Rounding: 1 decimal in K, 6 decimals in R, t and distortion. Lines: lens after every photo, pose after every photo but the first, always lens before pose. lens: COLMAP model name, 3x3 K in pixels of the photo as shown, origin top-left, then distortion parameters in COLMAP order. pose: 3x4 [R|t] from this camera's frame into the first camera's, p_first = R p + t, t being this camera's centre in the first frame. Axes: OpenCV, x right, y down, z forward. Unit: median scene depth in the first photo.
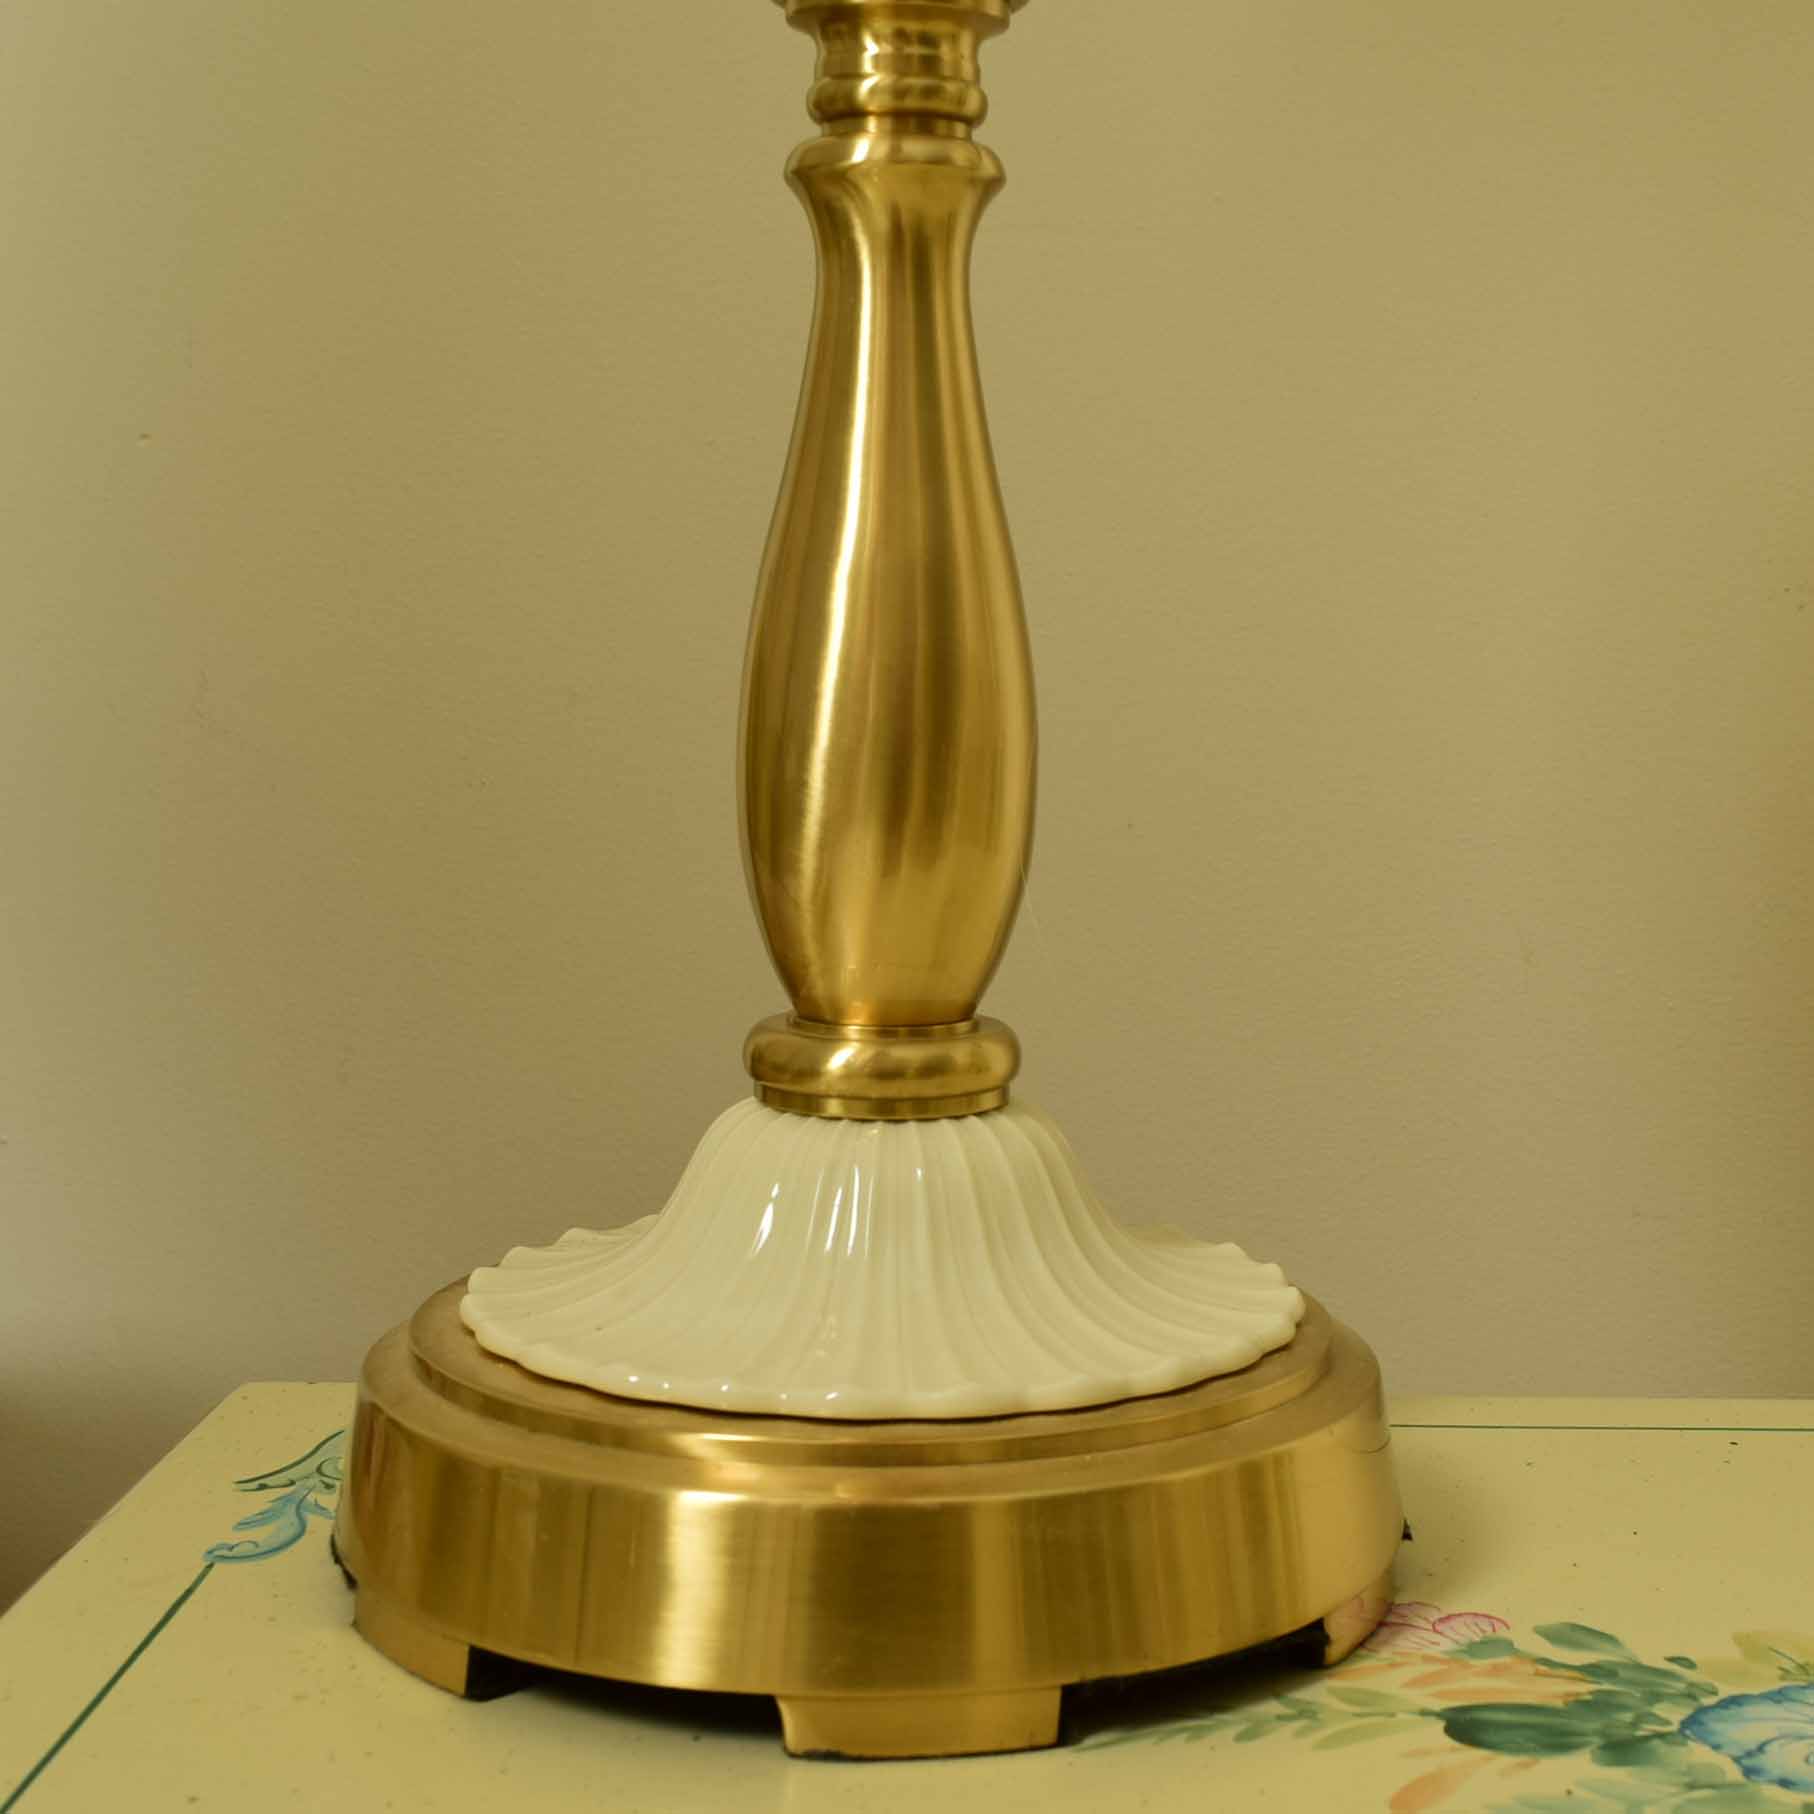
lens RADIAL K [[2748.5, 0, 1007.6], [0, 2748.5, 906.5], [0, 0, 1]] dist [-0.026425, 0.045741]
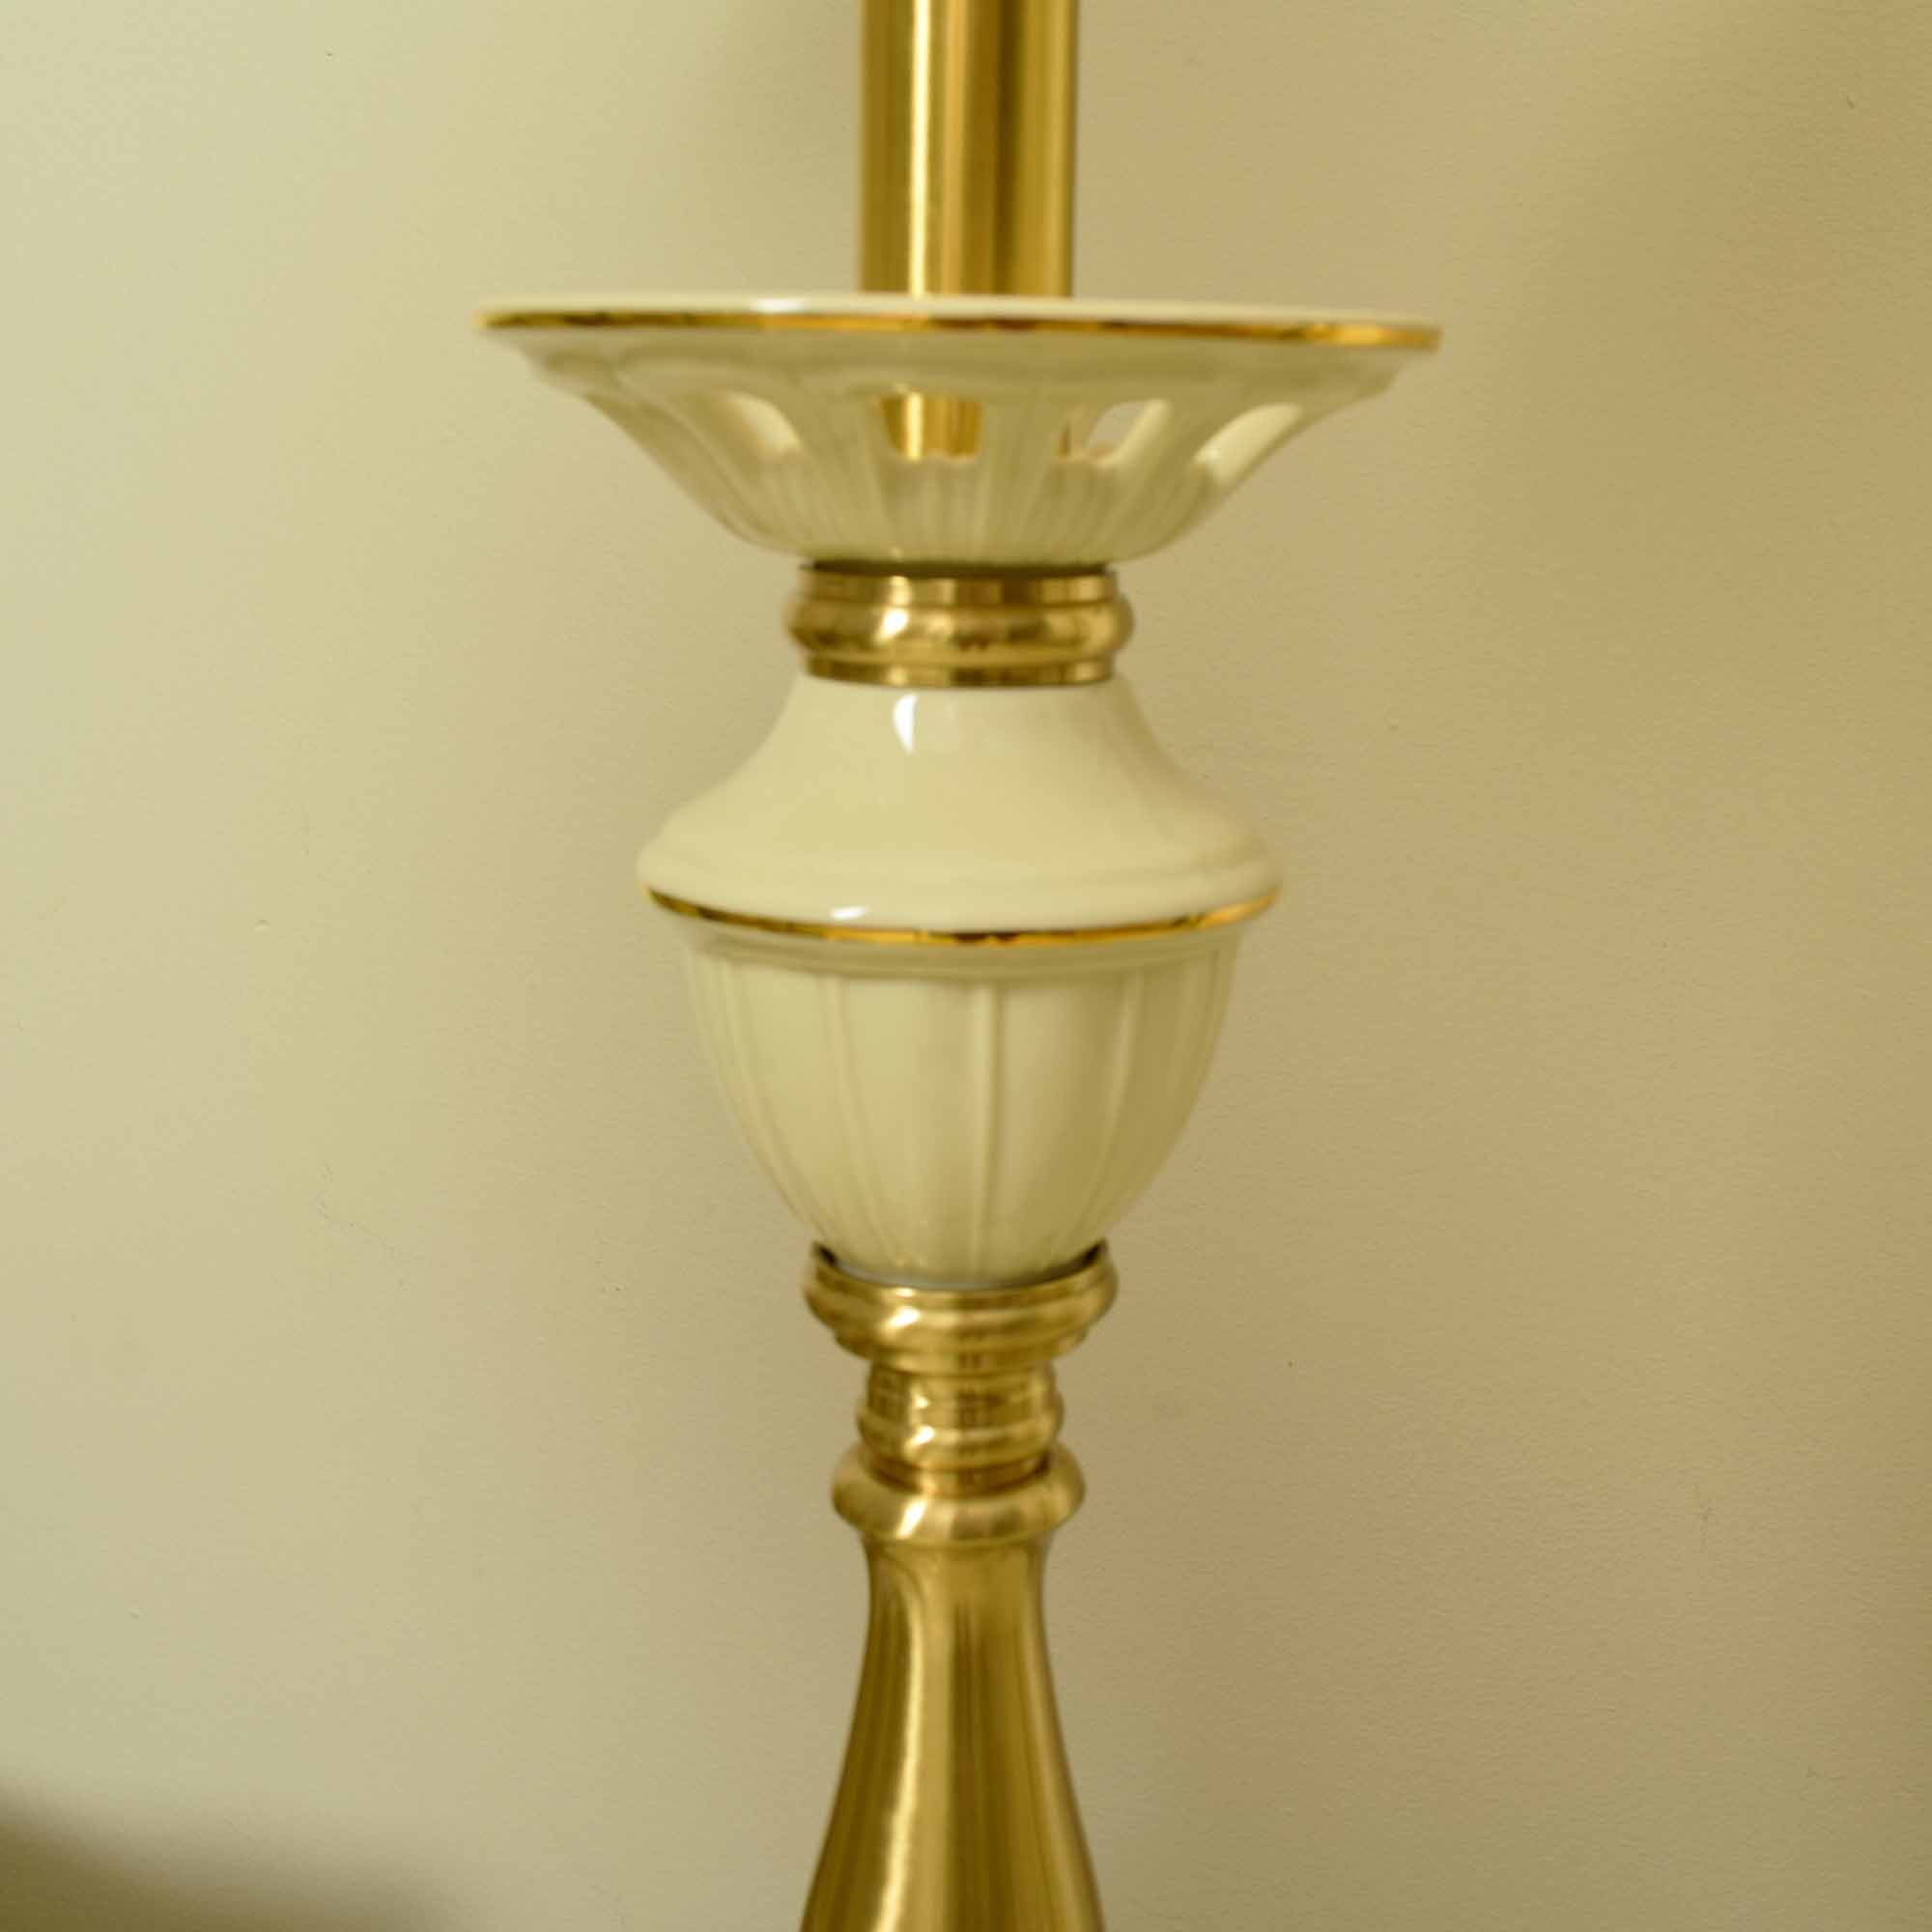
lens RADIAL K [[2927.3, 0, 1073.1], [0, 2927.3, 965.5], [0, 0, 1]] dist [-0.026425, 0.045741]
pose [[0.997340, 0.018119, -0.070603, 0.058087], [-0.011111, 0.995083, 0.098421, -0.539227], [0.072039, -0.097375, 0.992637, 0.123189]]
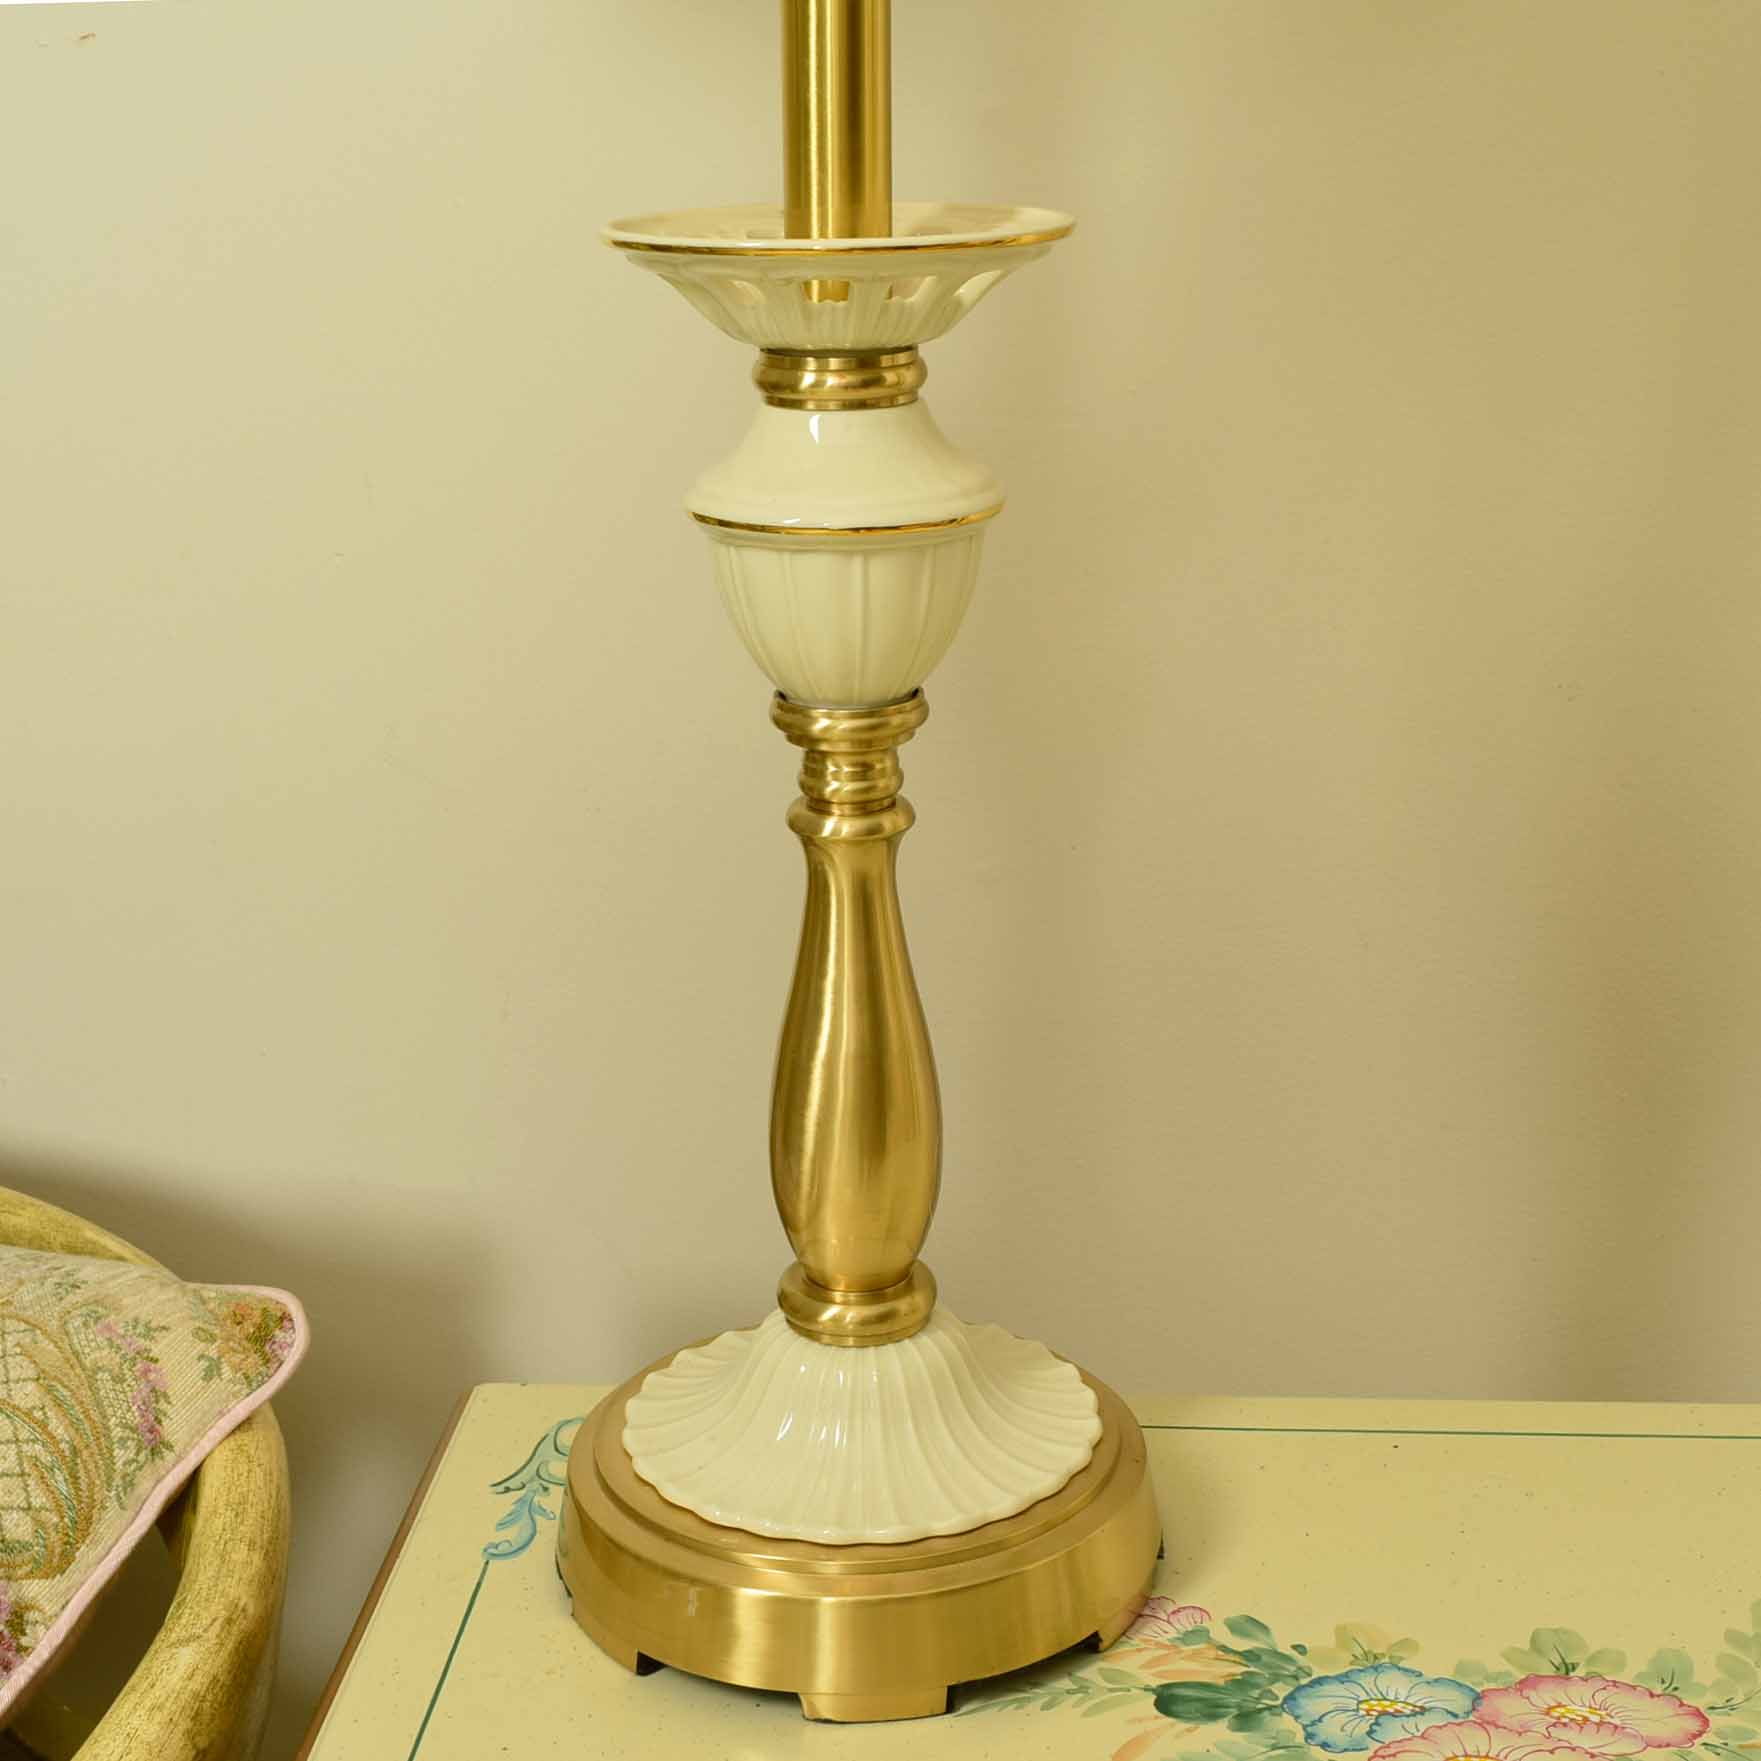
lens RADIAL K [[2746.2, 0, 880.5], [0, 2746.2, 880.5], [0, 0, 1]] dist [-0.040288, 0.044476]
pose [[0.996950, -0.003794, -0.077945, 0.113170], [0.019518, 0.979195, 0.201982, -0.590843], [0.075557, -0.202887, 0.976283, -0.679451]]
